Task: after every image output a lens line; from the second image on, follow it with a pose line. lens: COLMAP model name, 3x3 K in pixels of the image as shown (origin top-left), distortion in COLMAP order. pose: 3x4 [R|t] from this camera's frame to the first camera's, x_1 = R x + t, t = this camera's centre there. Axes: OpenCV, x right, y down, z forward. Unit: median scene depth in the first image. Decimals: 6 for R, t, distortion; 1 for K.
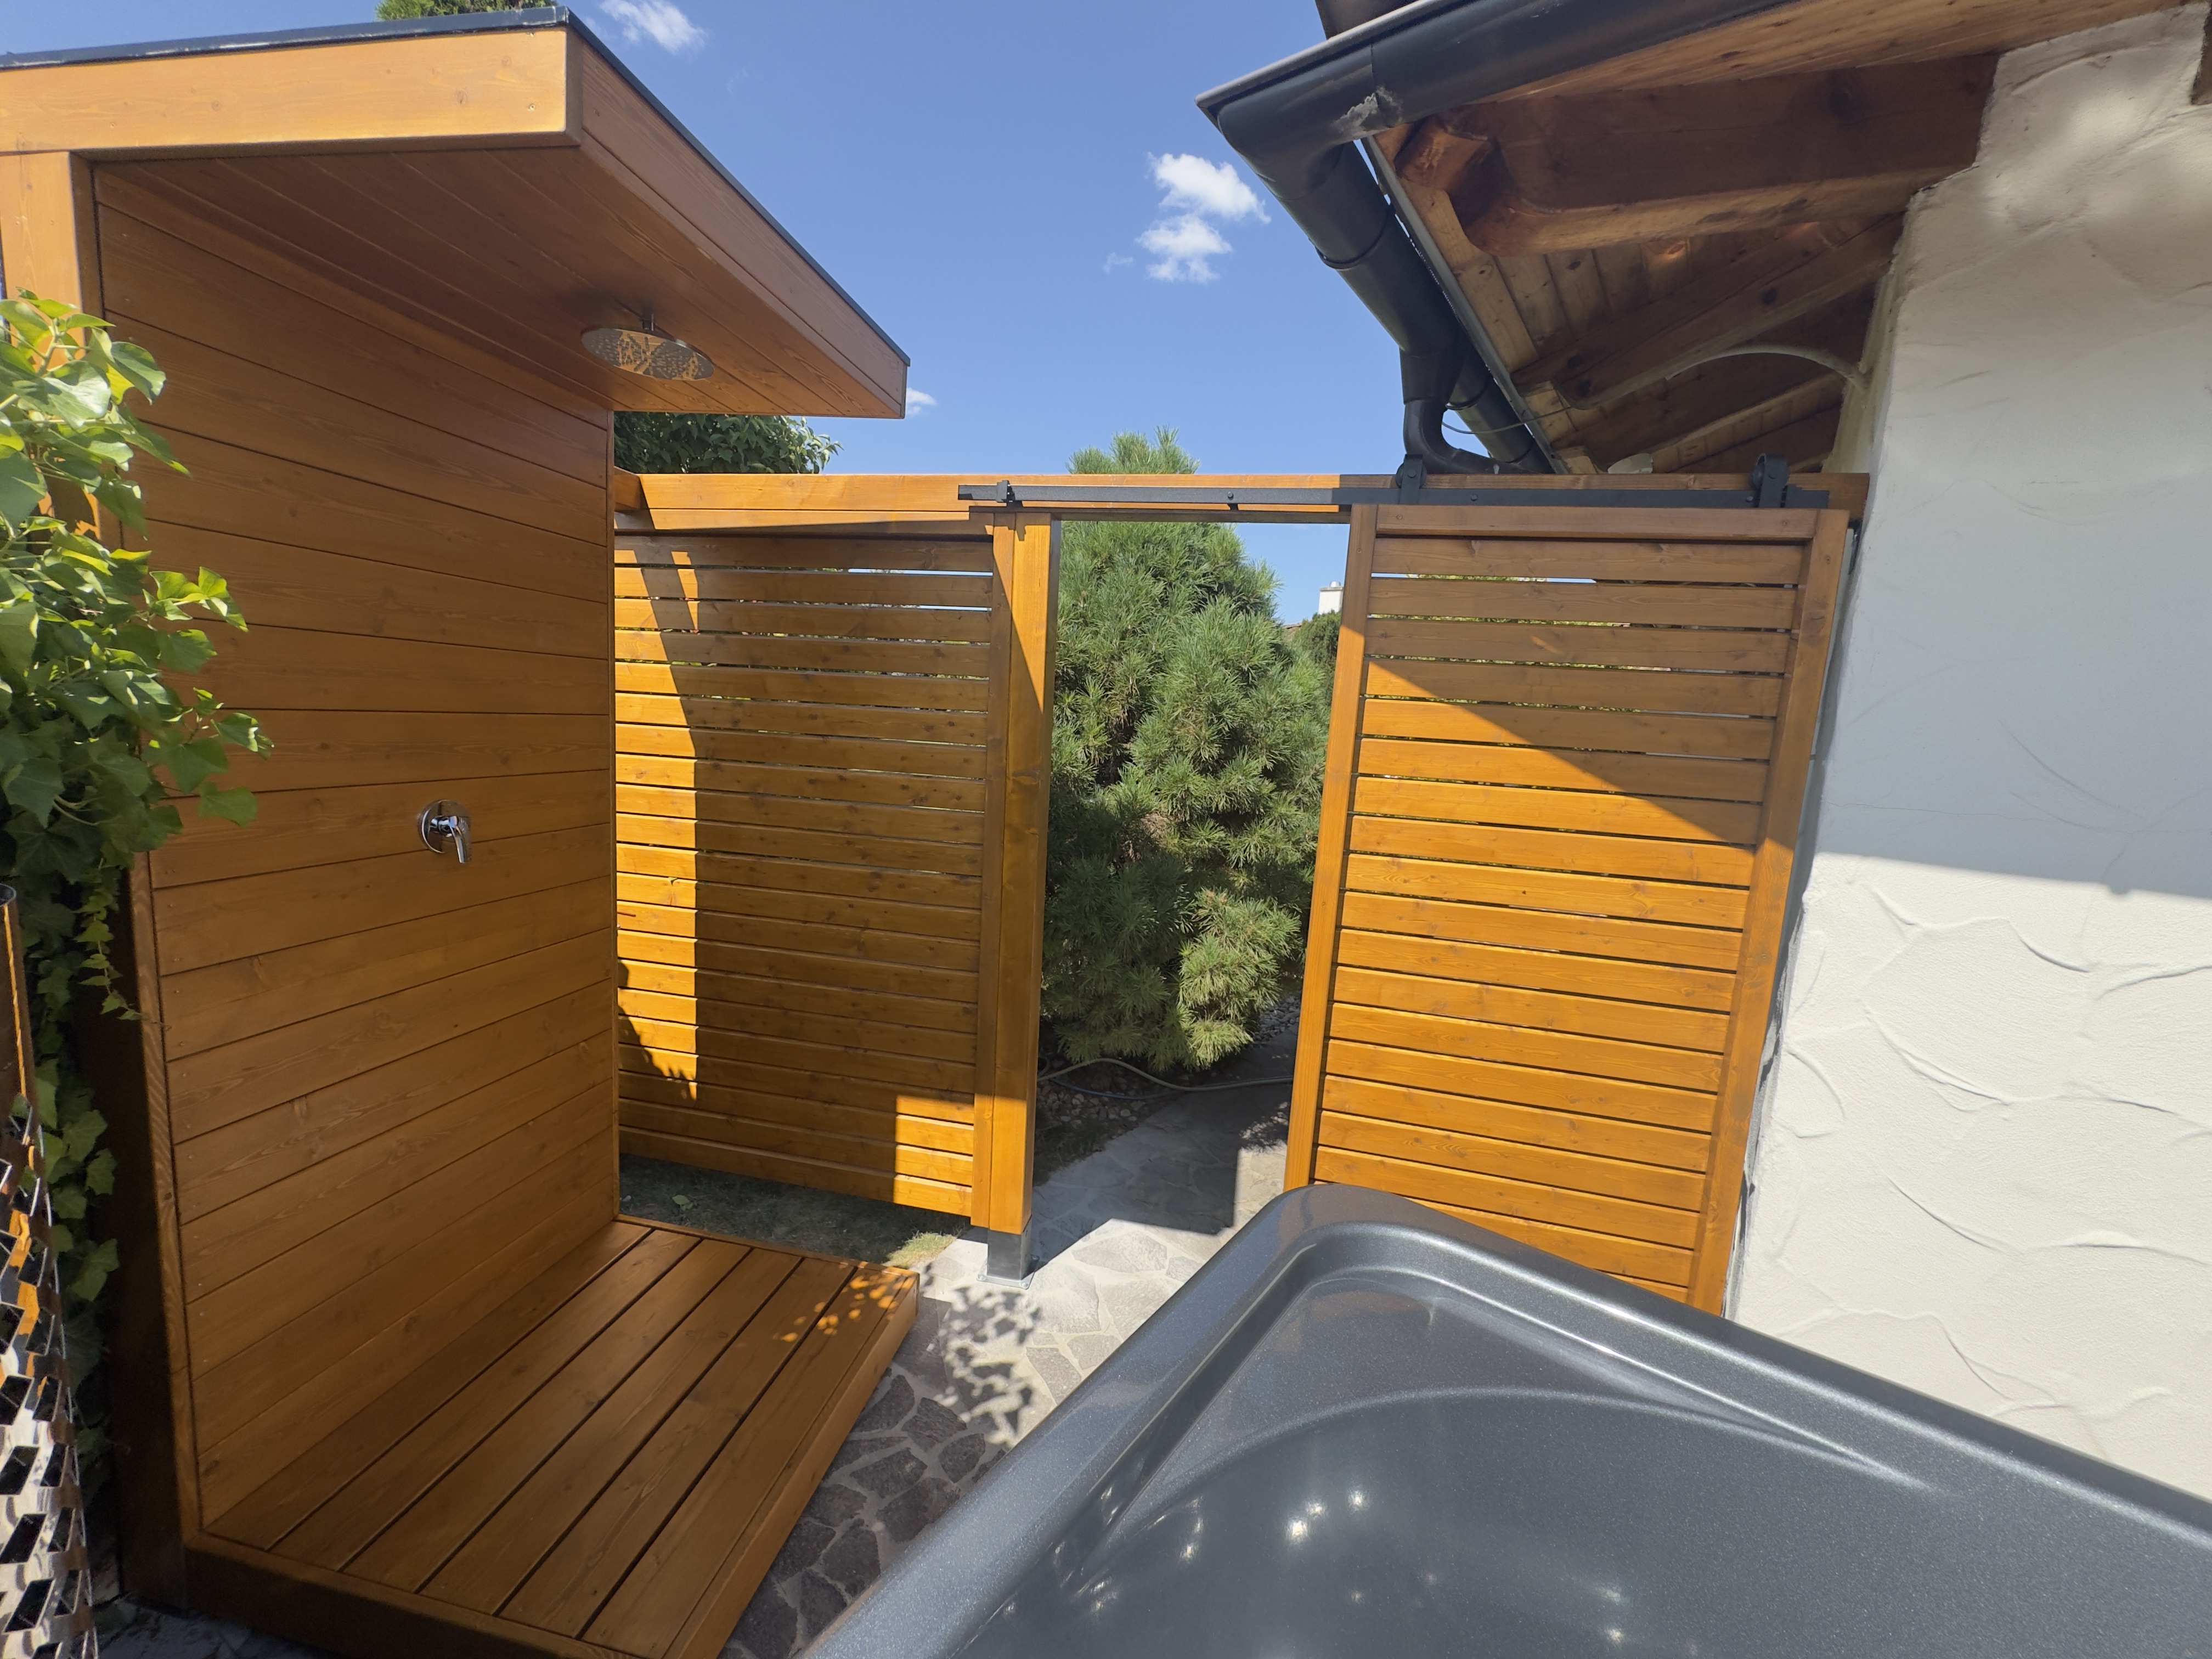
lens RADIAL K [[877.3, 0, 1106.0], [0, 877.3, 832.7], [0, 0, 1]] dist [-0.001478, -0.000187]
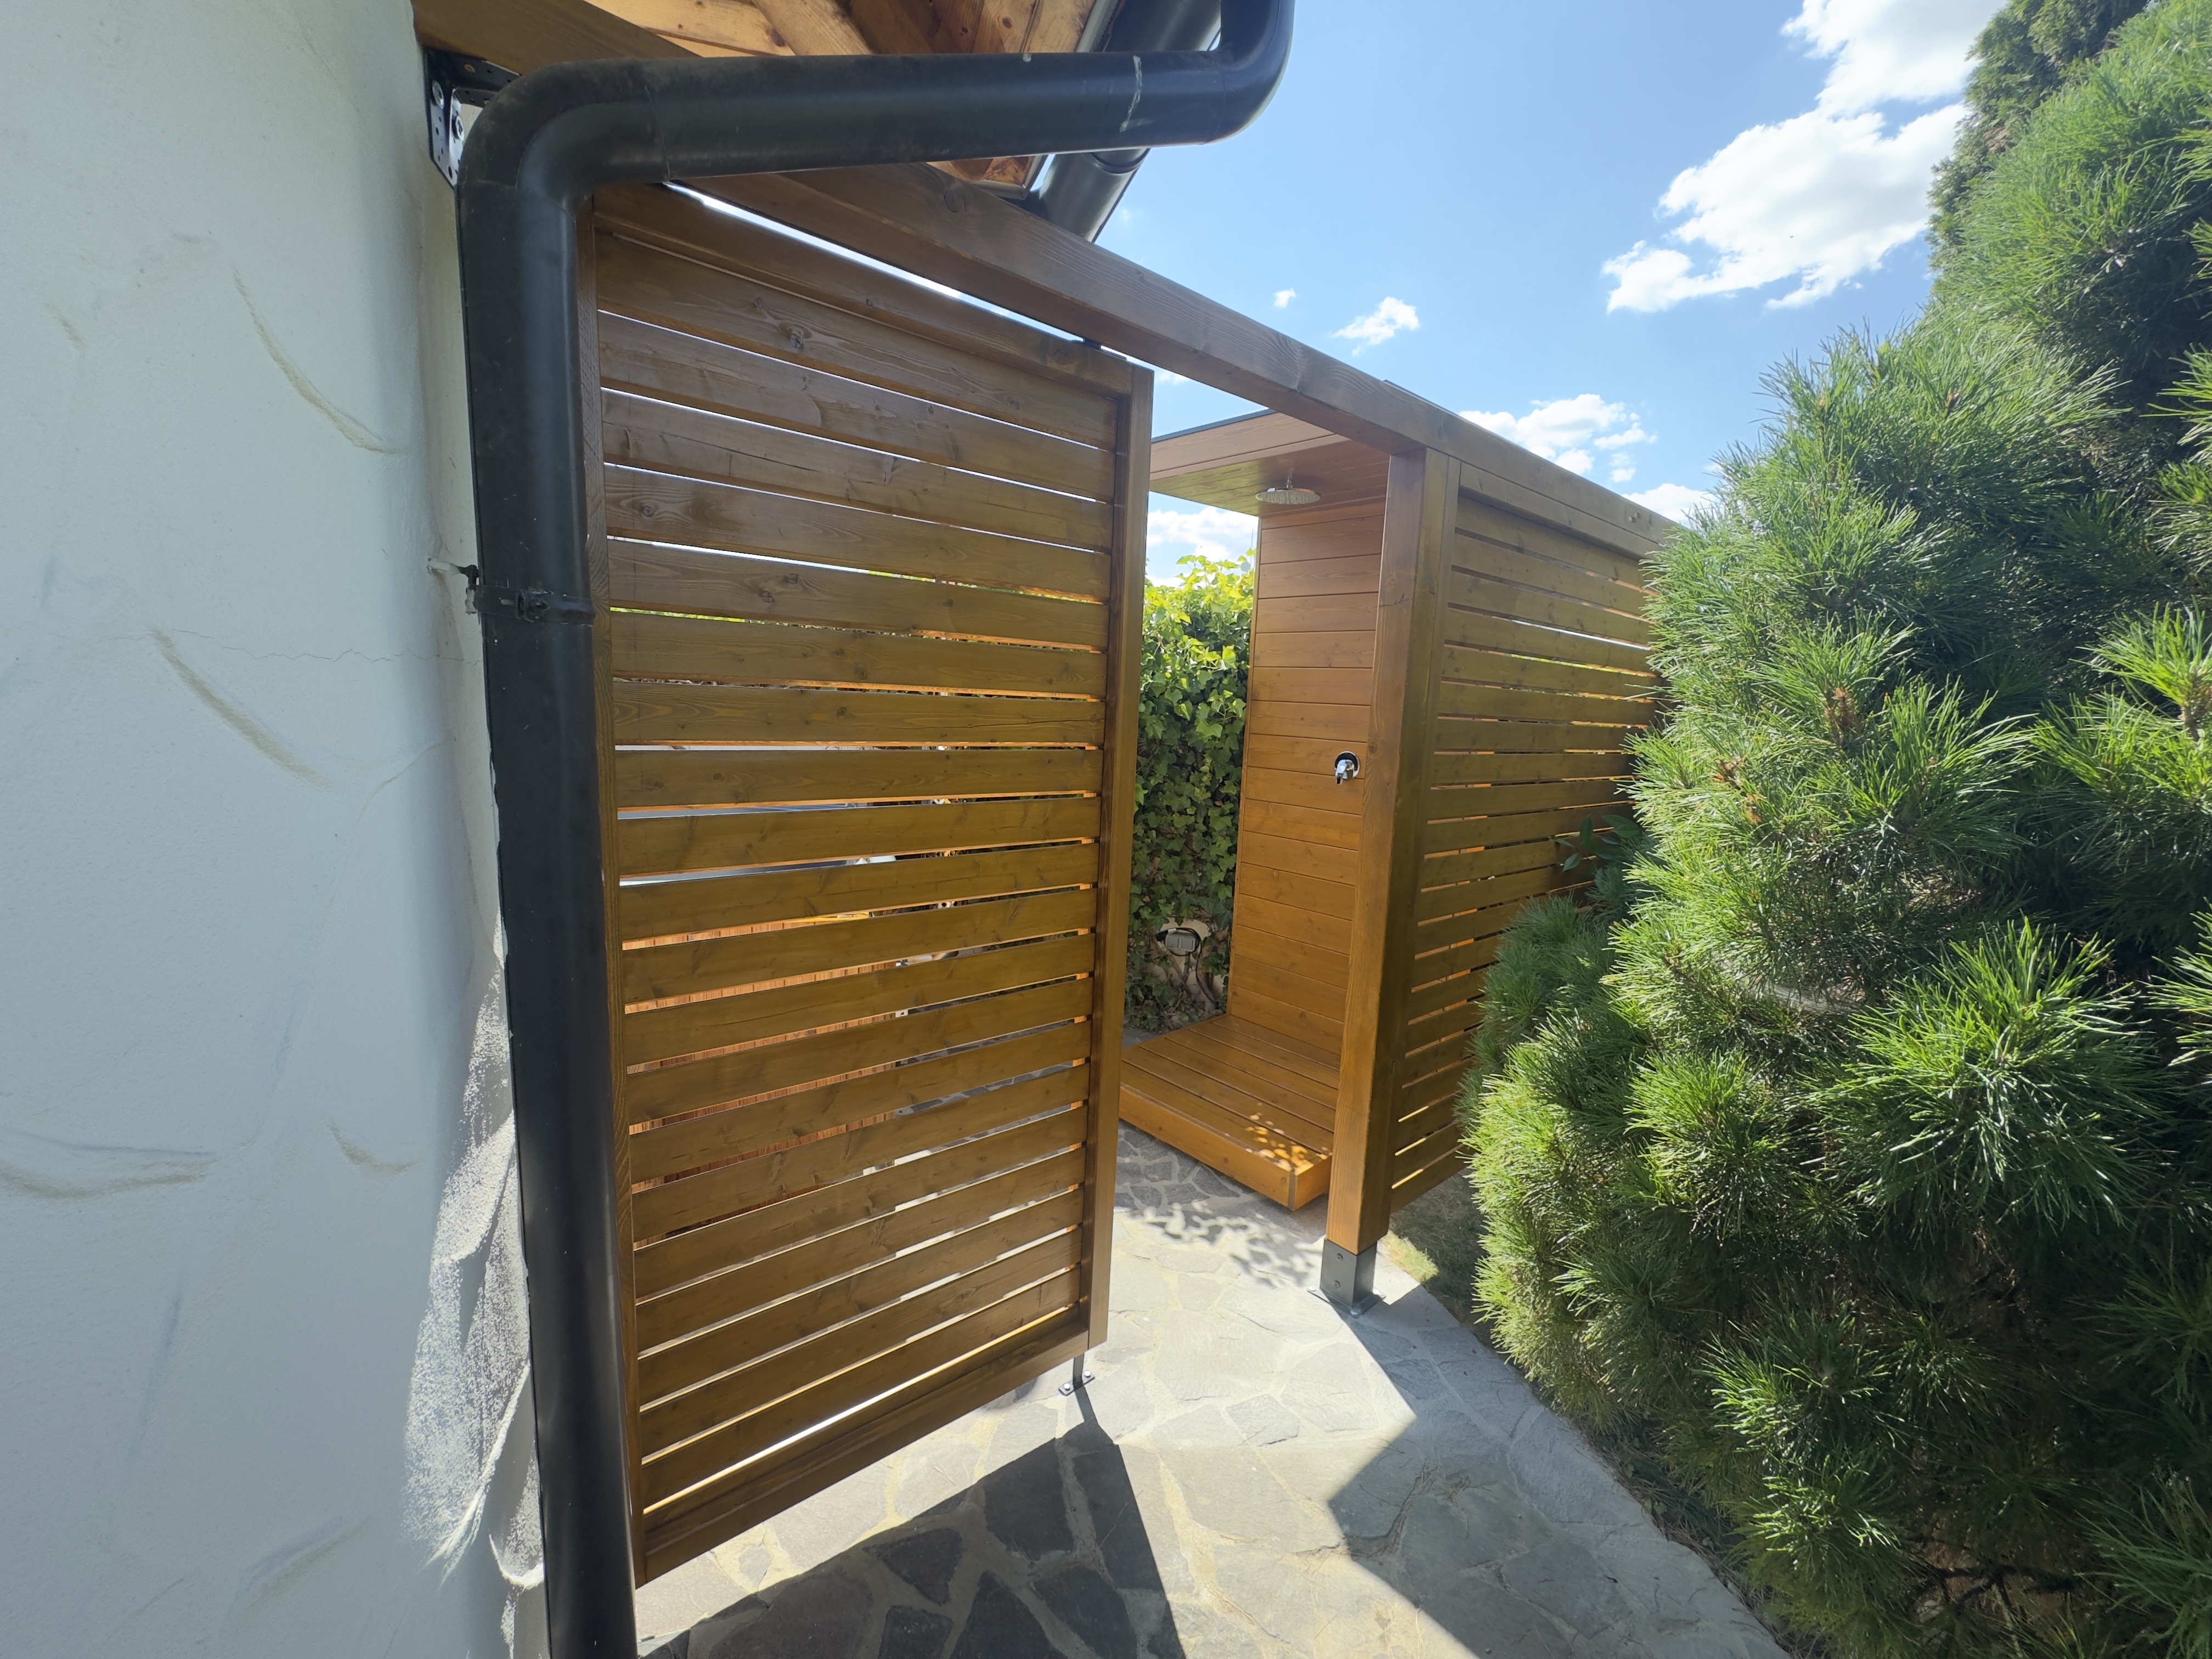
lens RADIAL K [[877.3, 0, 1099.7], [0, 877.3, 826.3], [0, 0, 1]] dist [-0.001478, -0.000187]
pose [[-0.596317, 0.029947, -0.802190, 0.792965], [-0.186441, 0.966812, 0.174685, -0.082817], [0.780798, 0.253729, -0.570943, 1.259953]]
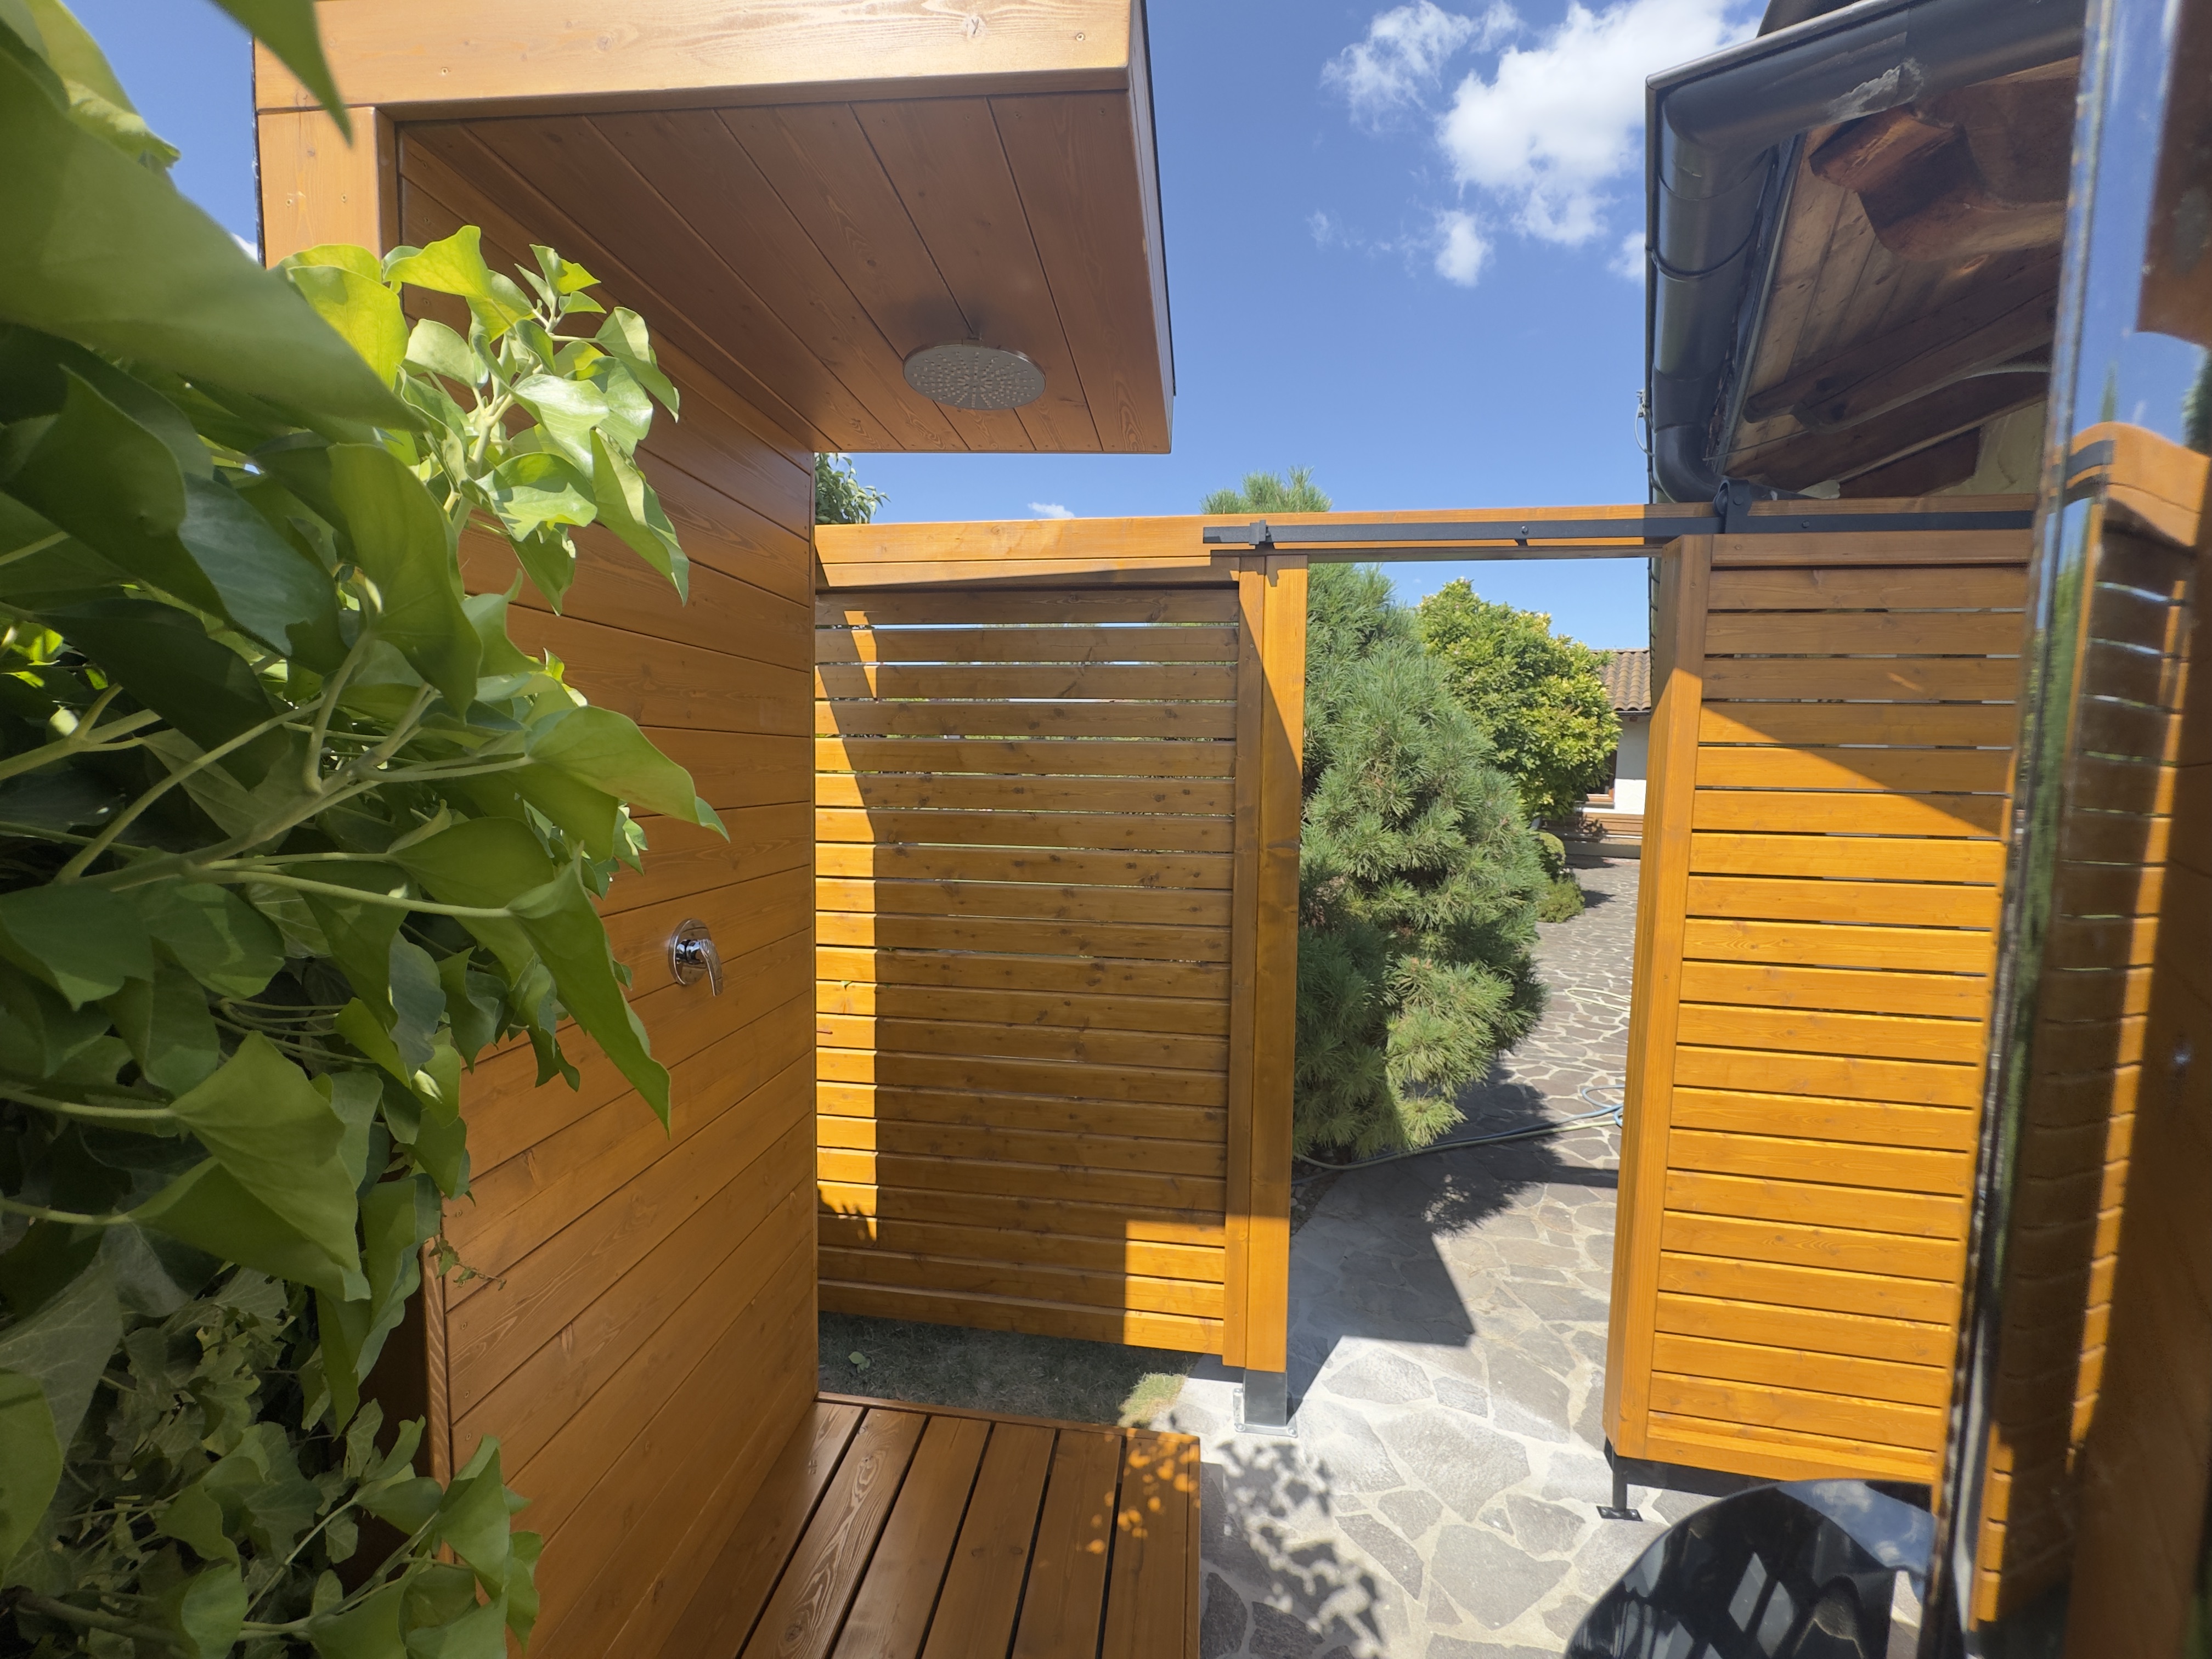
lens RADIAL K [[877.3, 0, 1104.2], [0, 877.3, 830.3], [0, 0, 1]] dist [-0.001478, -0.000187]
pose [[0.996787, -0.047878, 0.064207, -0.311901], [0.051201, 0.997378, -0.051150, -0.043291], [-0.061589, 0.054273, 0.996625, 0.119767]]
